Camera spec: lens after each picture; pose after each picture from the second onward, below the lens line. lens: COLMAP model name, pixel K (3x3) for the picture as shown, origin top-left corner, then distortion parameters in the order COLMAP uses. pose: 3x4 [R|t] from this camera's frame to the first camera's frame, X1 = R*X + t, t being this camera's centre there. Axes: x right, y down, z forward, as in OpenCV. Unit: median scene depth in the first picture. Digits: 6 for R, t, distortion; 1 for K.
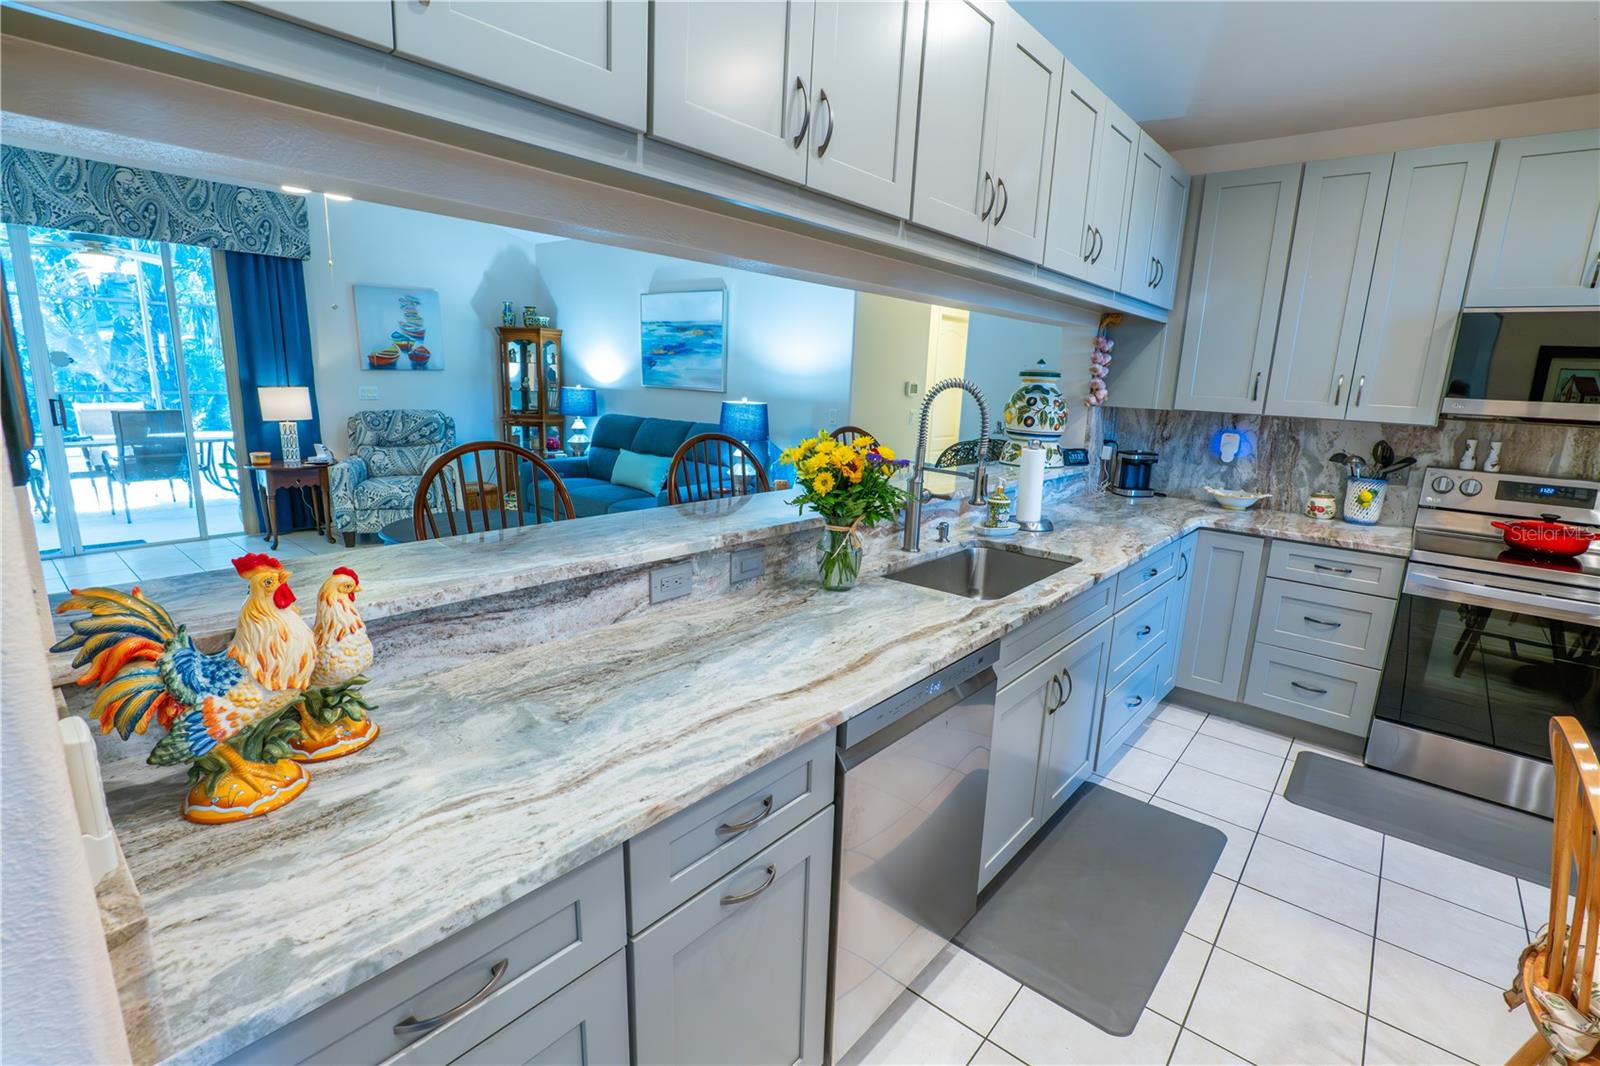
lens RADIAL K [[733.0, 0, 806.5], [0, 733.0, 530.2], [0, 0, 1]] dist [-0.024749, 0.006643]
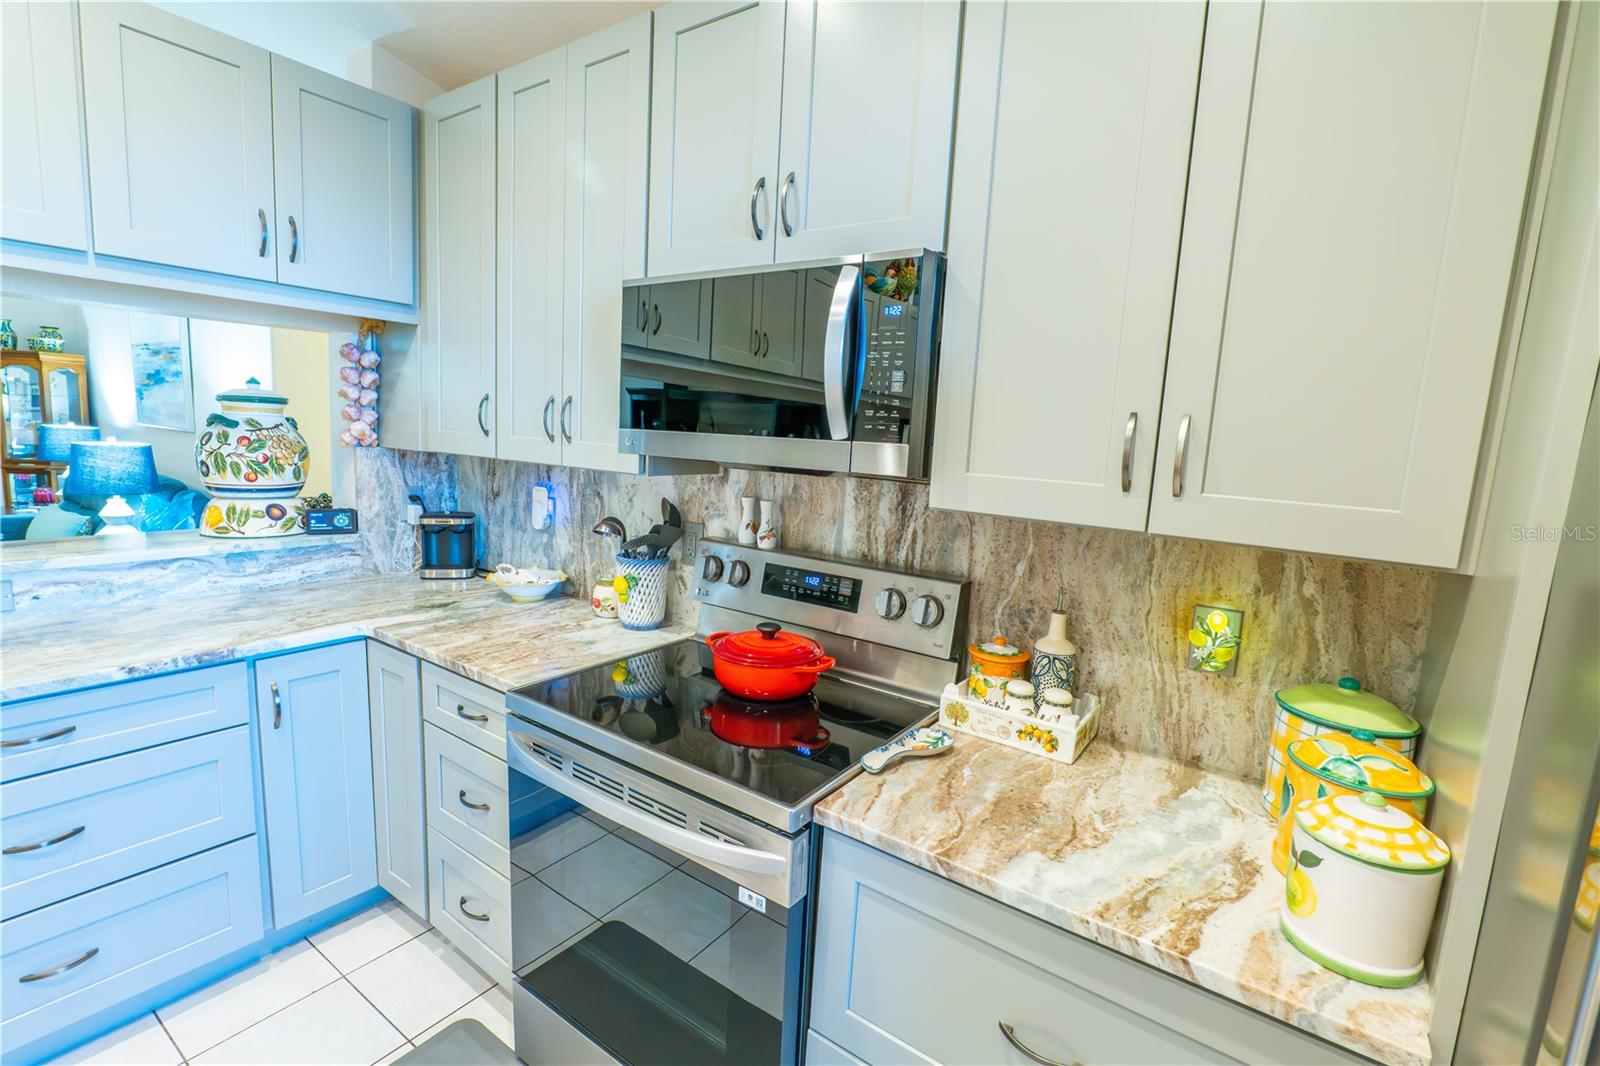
lens RADIAL K [[733.0, 0, 798.8], [0, 733.0, 530.3], [0, 0, 1]] dist [-0.024749, 0.006643]
pose [[0.995945, 0.001708, 0.089946, 0.709841], [0.004814, 0.997375, -0.072245, -0.038690], [-0.089834, 0.072385, 0.993323, 0.279118]]
